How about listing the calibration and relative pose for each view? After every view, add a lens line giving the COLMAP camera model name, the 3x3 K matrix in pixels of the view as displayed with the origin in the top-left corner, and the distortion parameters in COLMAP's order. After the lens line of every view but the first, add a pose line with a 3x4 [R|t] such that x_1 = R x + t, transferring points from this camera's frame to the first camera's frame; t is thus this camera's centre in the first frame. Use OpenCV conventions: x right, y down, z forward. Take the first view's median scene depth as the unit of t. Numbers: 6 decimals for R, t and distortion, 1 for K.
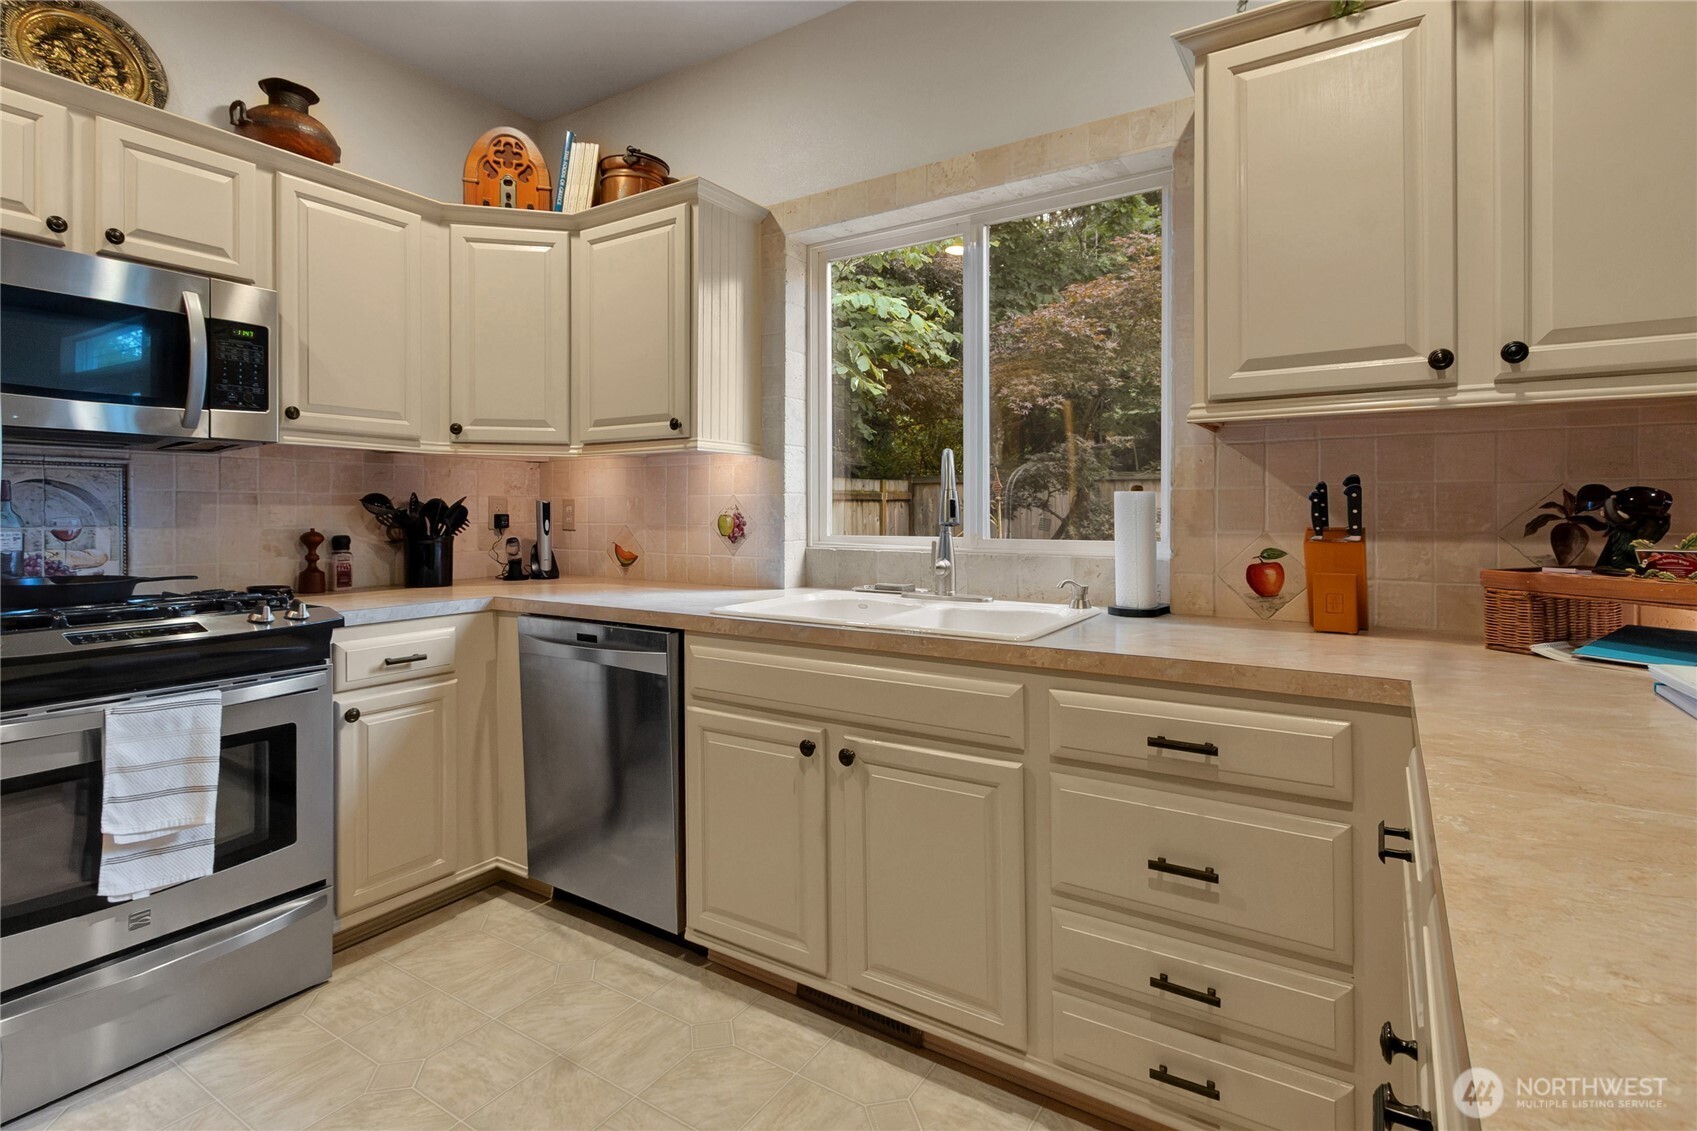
lens RADIAL K [[823.5, 0, 837.5], [0, 823.5, 516.7], [0, 0, 1]] dist [0.006114, -0.003868]
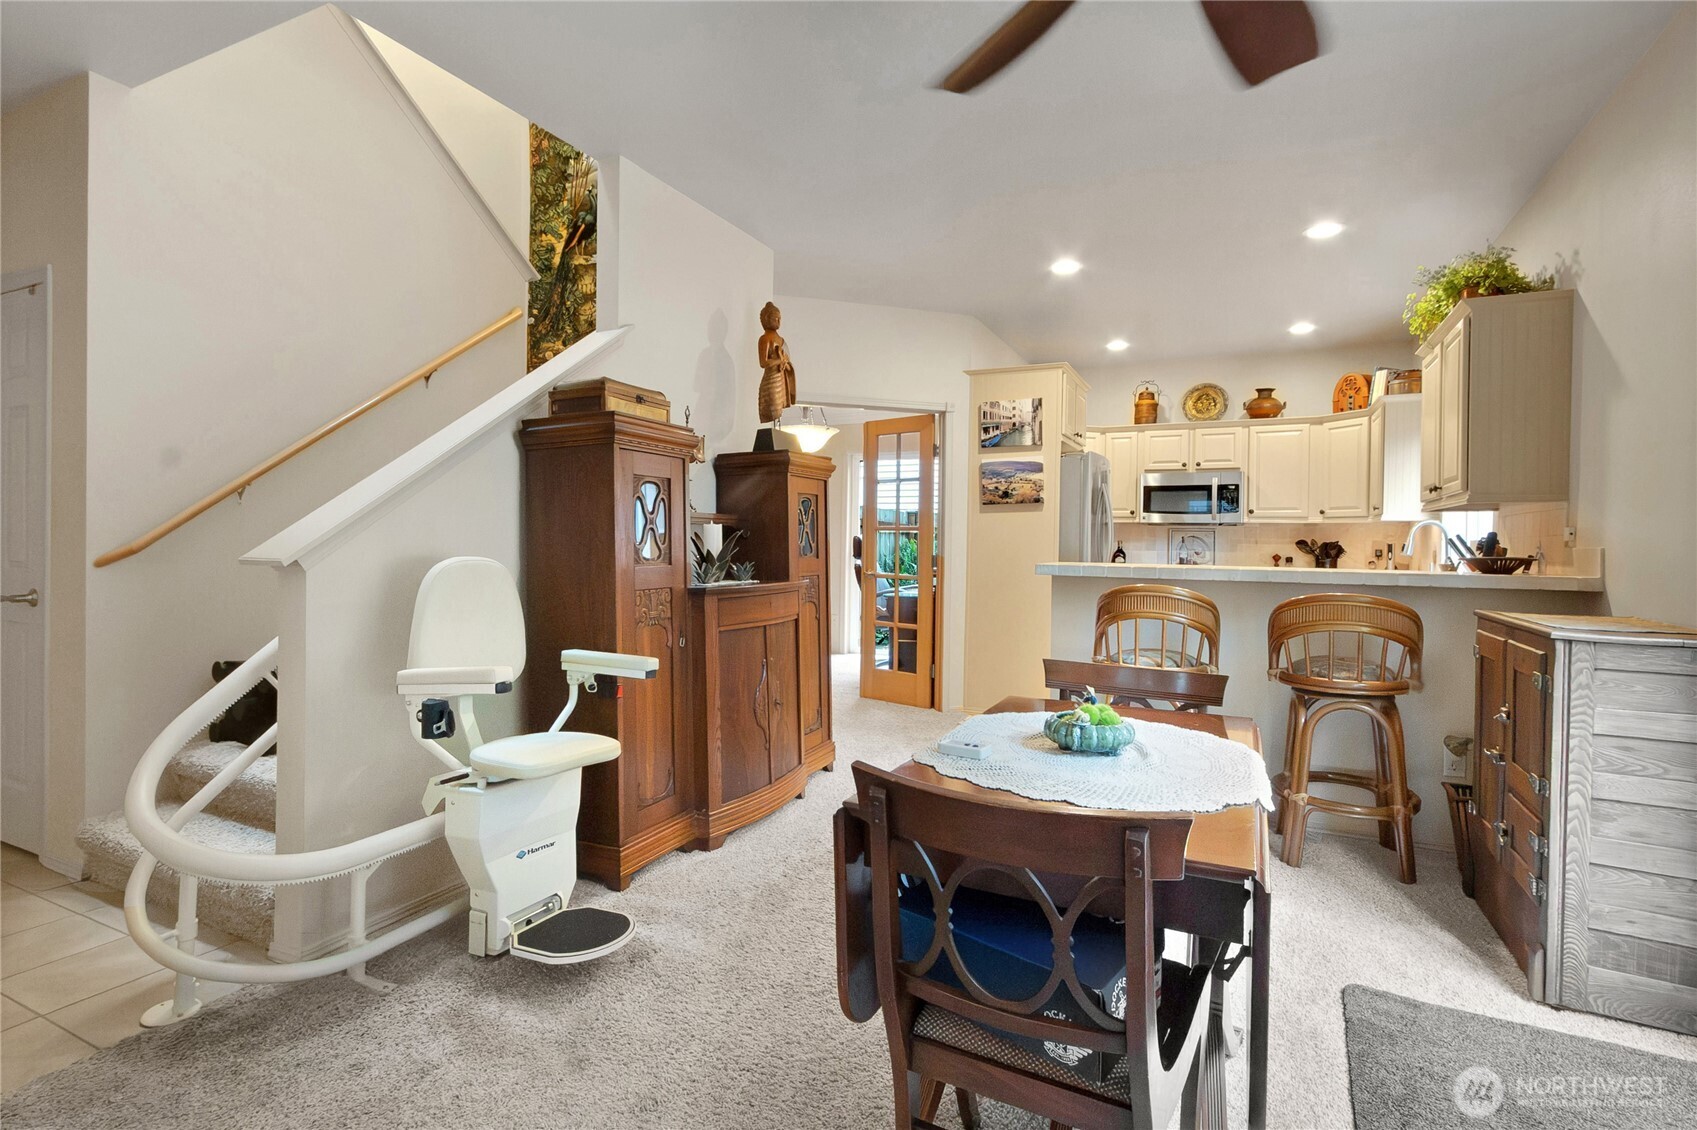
lens RADIAL K [[823.5, 0, 838.3], [0, 823.5, 543.0], [0, 0, 1]] dist [0.006114, -0.003868]
pose [[0.119983, 0.004101, -0.992767, 1.792707], [-0.019383, 0.999811, 0.001788, 0.002822], [0.992587, 0.019028, 0.120040, -0.668624]]
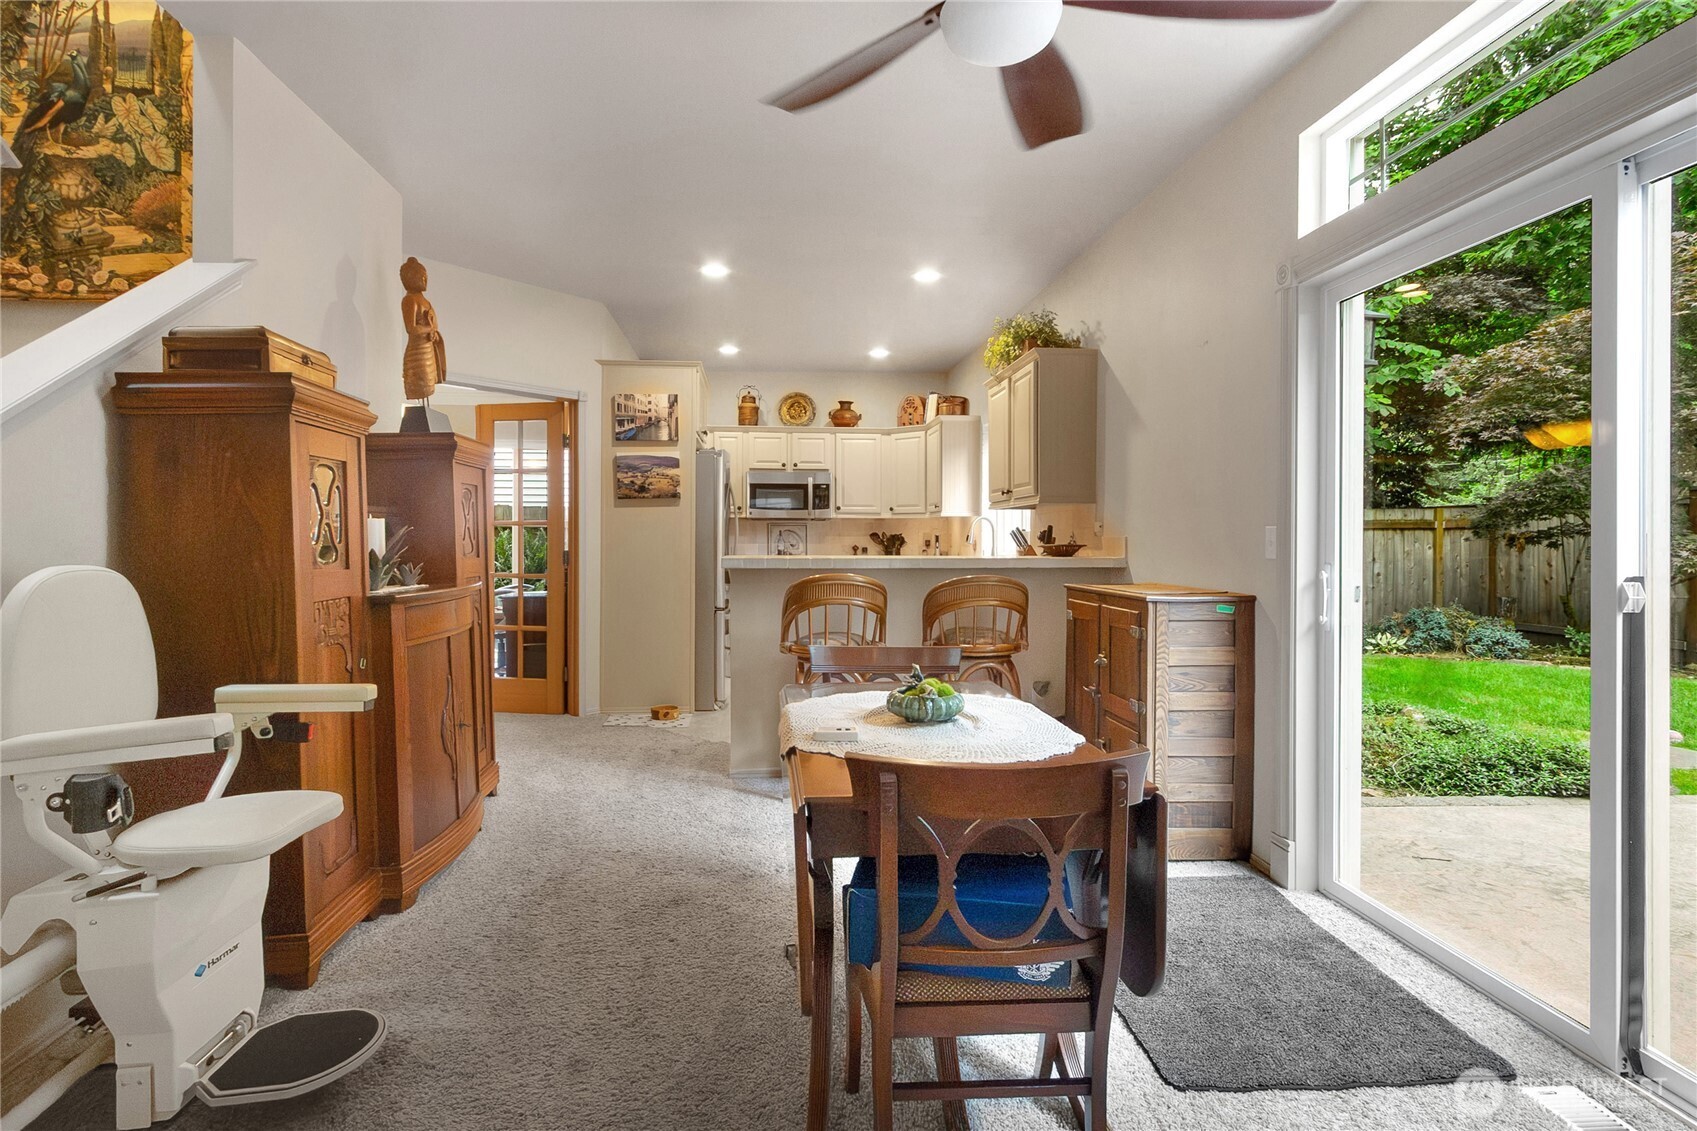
lens RADIAL K [[823.5, 0, 843.5], [0, 823.5, 536.5], [0, 0, 1]] dist [0.006114, -0.003868]
pose [[0.627993, -0.001038, -0.778218, 1.694228], [-0.006574, 0.999956, -0.006638, 0.005833], [0.778191, 0.009284, 0.627959, -0.914859]]
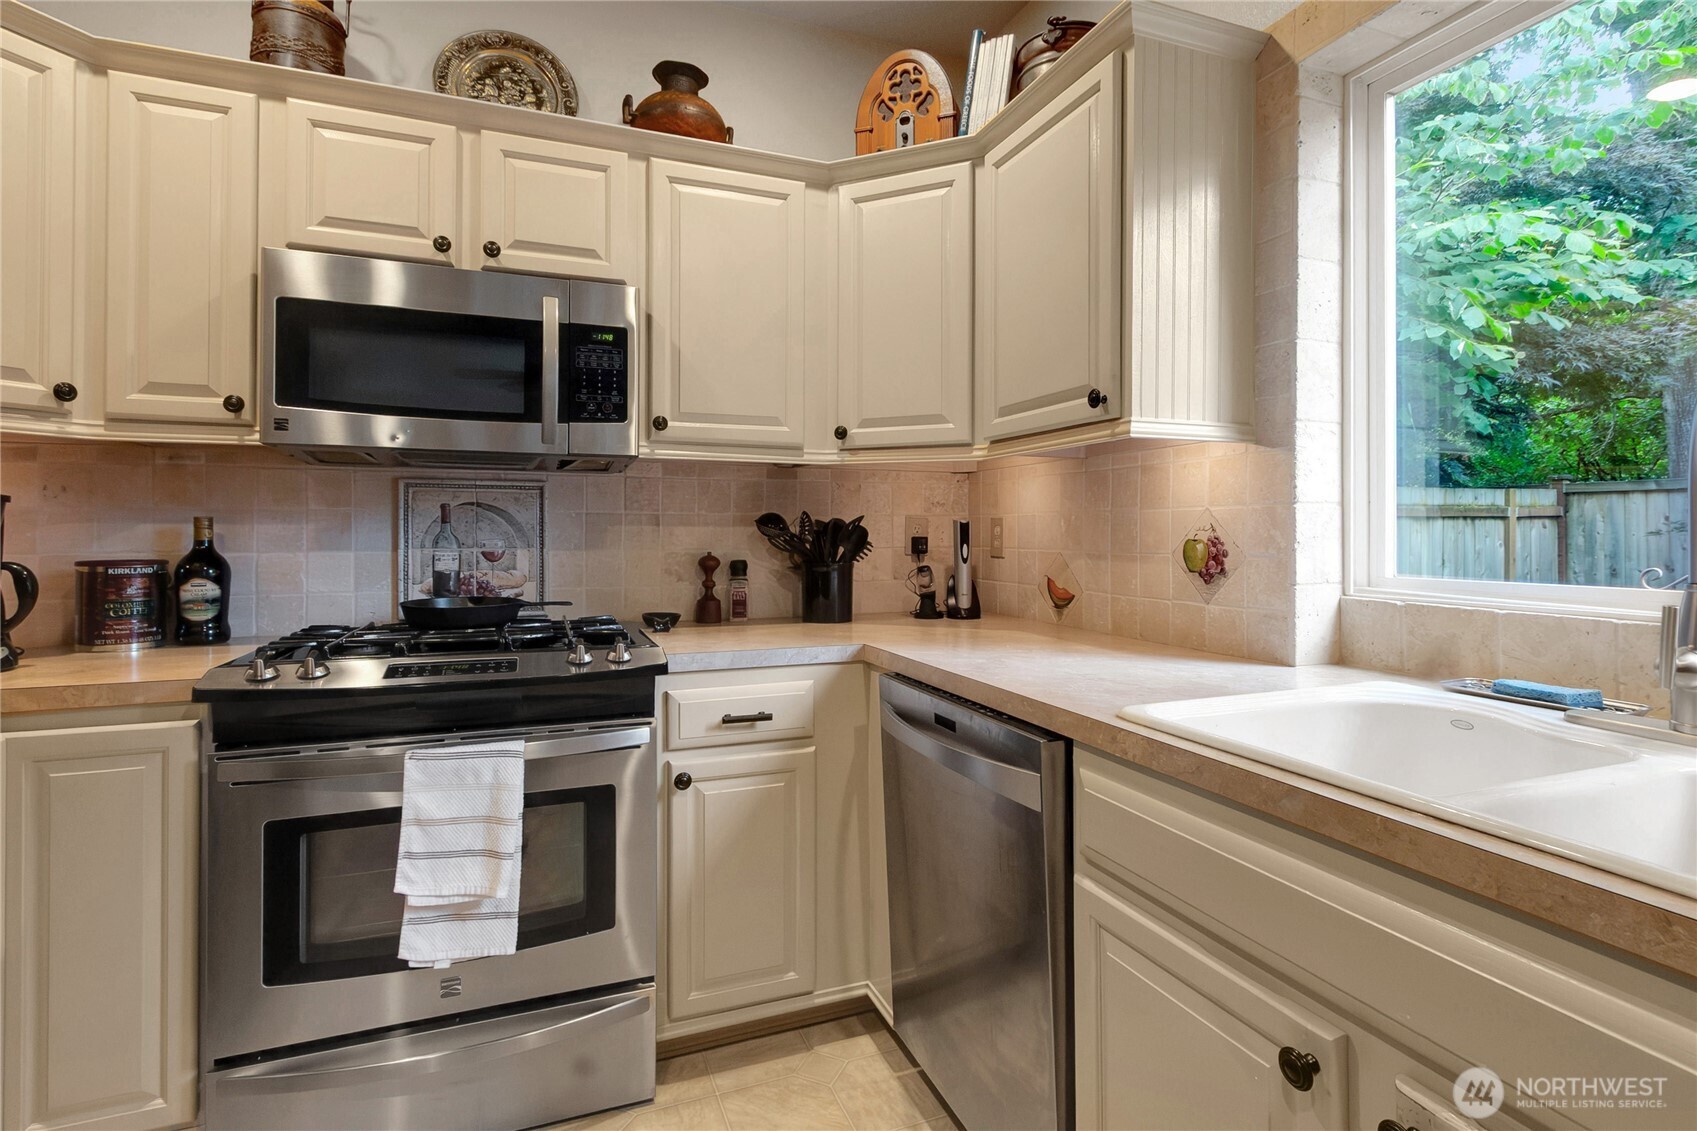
lens RADIAL K [[823.5, 0, 841.0], [0, 823.5, 531.5], [0, 0, 1]] dist [0.006114, -0.003868]
pose [[0.810475, 0.000239, -0.585774, 0.018562], [-0.004534, 0.999973, -0.005865, -0.003756], [0.585756, 0.007409, 0.810453, 0.360354]]
